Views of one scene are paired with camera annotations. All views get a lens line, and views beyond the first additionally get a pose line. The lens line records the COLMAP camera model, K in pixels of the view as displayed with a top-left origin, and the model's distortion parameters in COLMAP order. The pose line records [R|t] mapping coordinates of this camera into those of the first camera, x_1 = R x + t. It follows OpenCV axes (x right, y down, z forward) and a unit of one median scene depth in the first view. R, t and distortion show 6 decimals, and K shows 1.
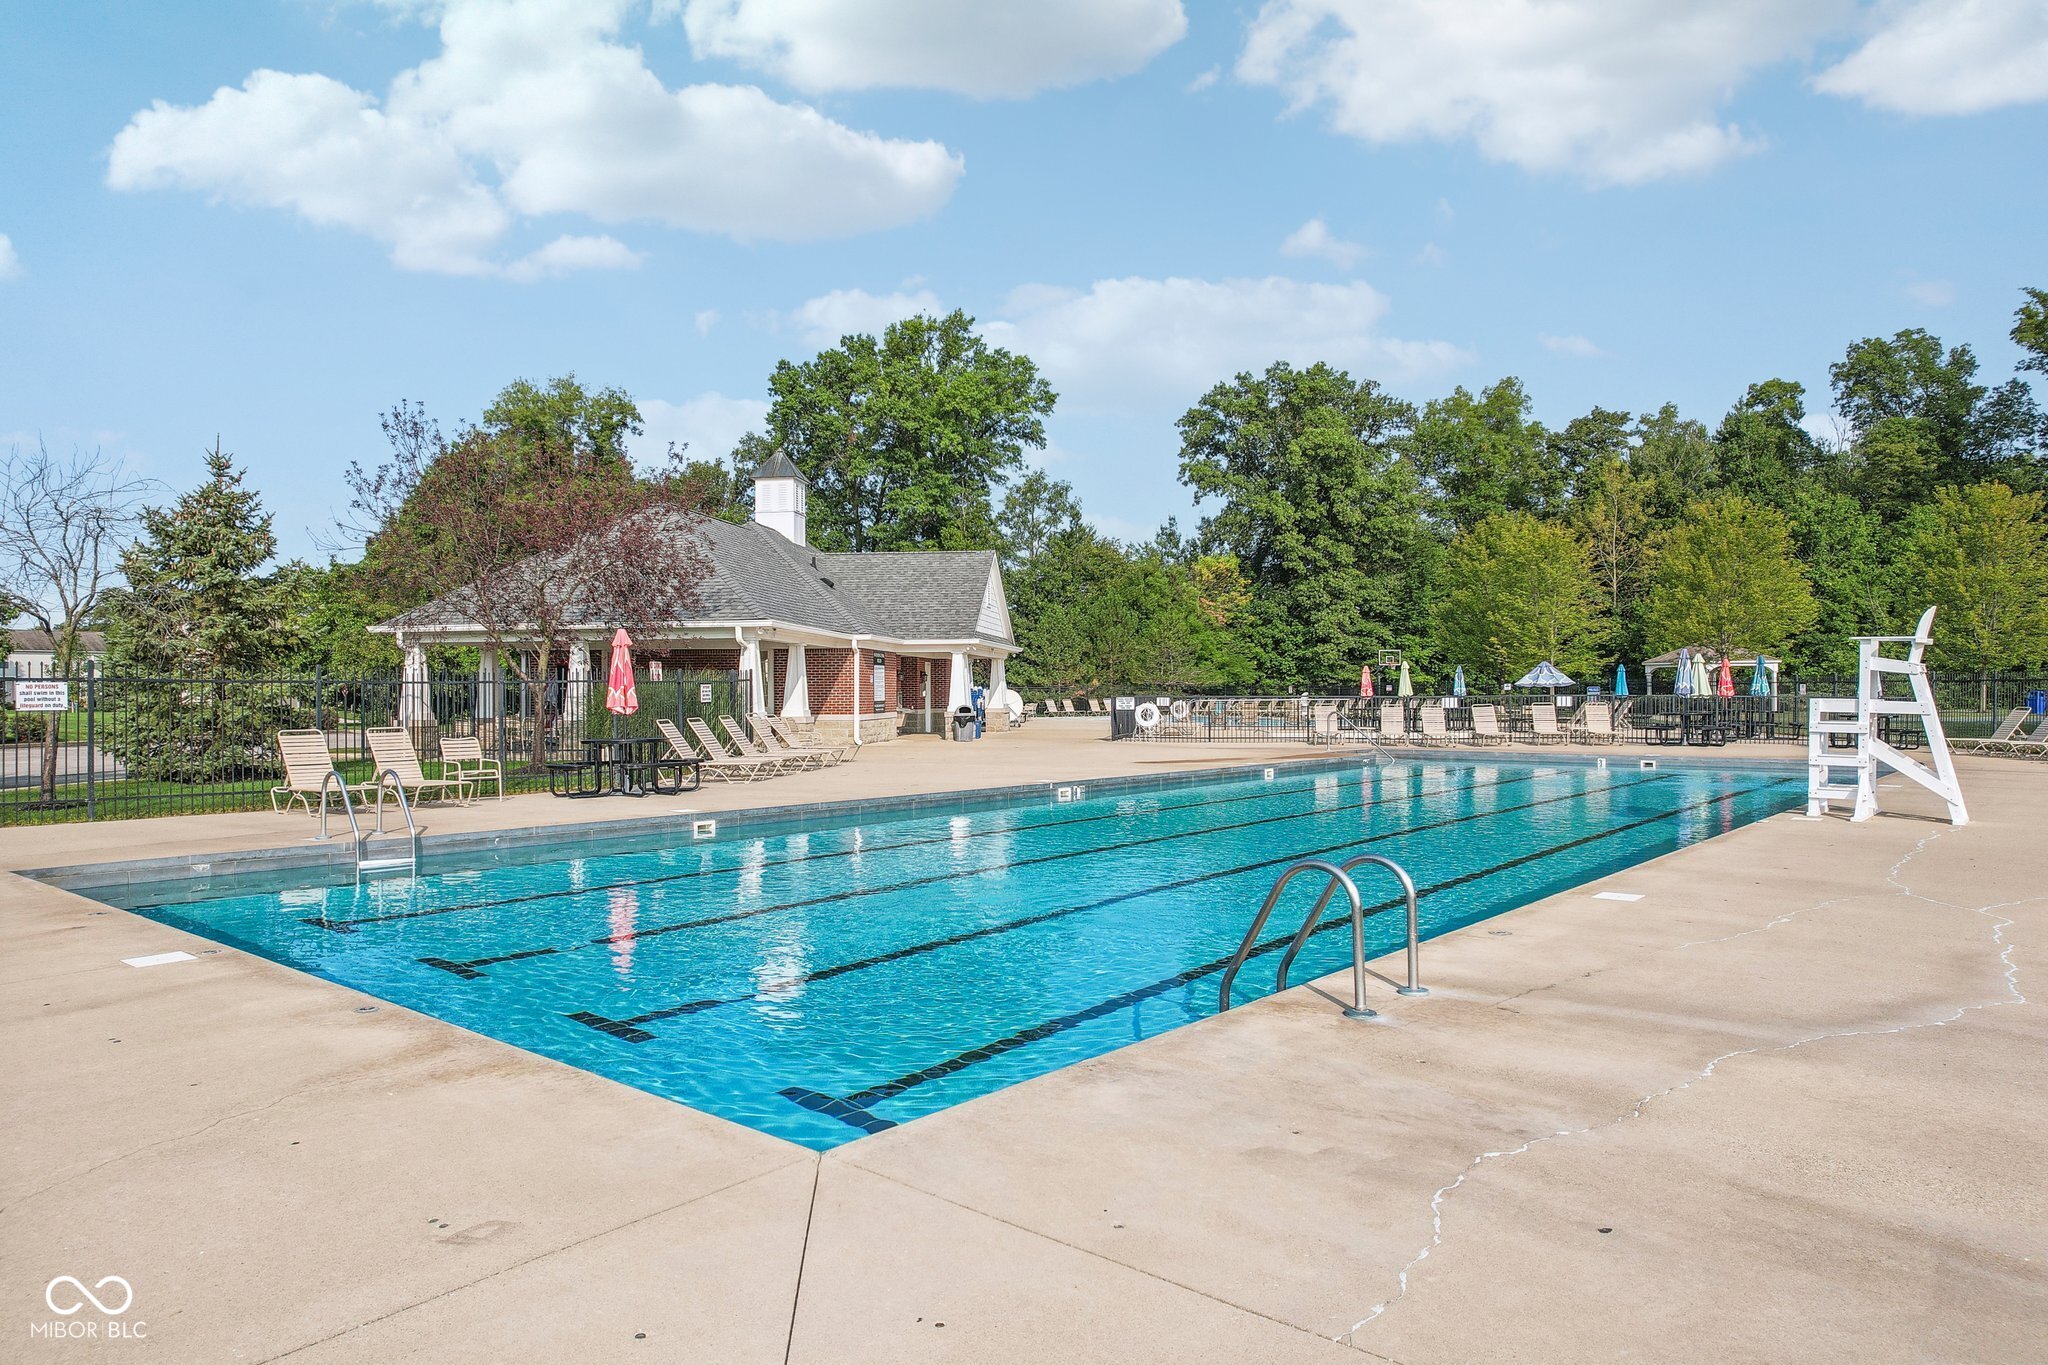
lens RADIAL K [[1267.8, 0, 1006.8], [0, 1267.8, 709.4], [0, 0, 1]] dist [-0.063743, 0.043145]
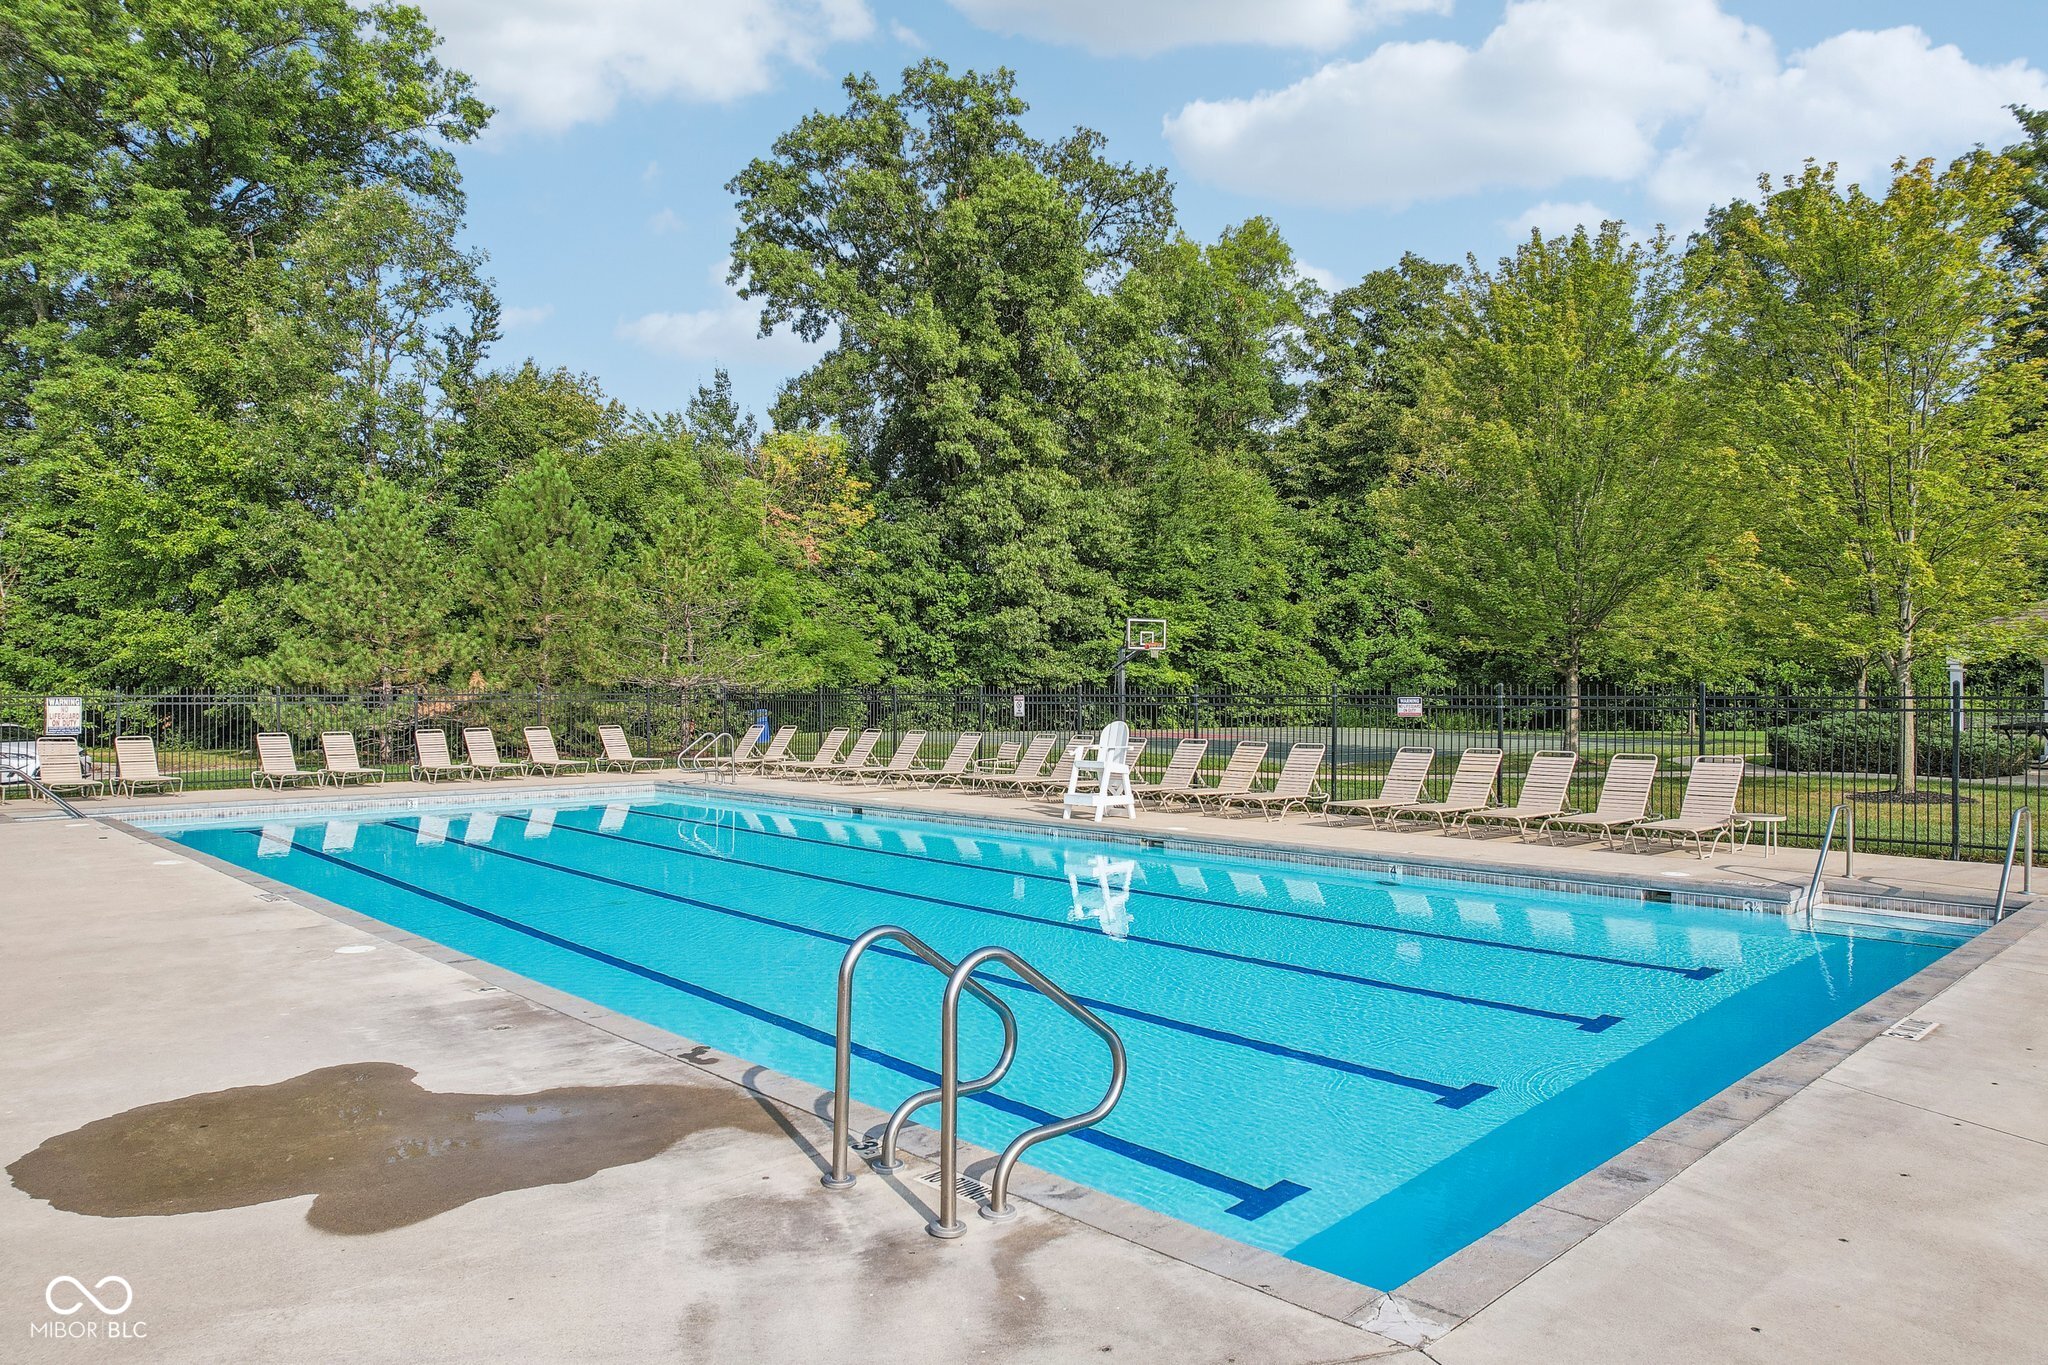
lens RADIAL K [[1267.8, 0, 1006.8], [0, 1267.8, 709.4], [0, 0, 1]] dist [-0.063743, 0.043145]
pose [[0.948734, 0.000324, 0.316076, 0.084719], [-0.001256, 0.999995, 0.002745, -0.011865], [-0.316074, -0.003001, 0.948730, 0.501795]]
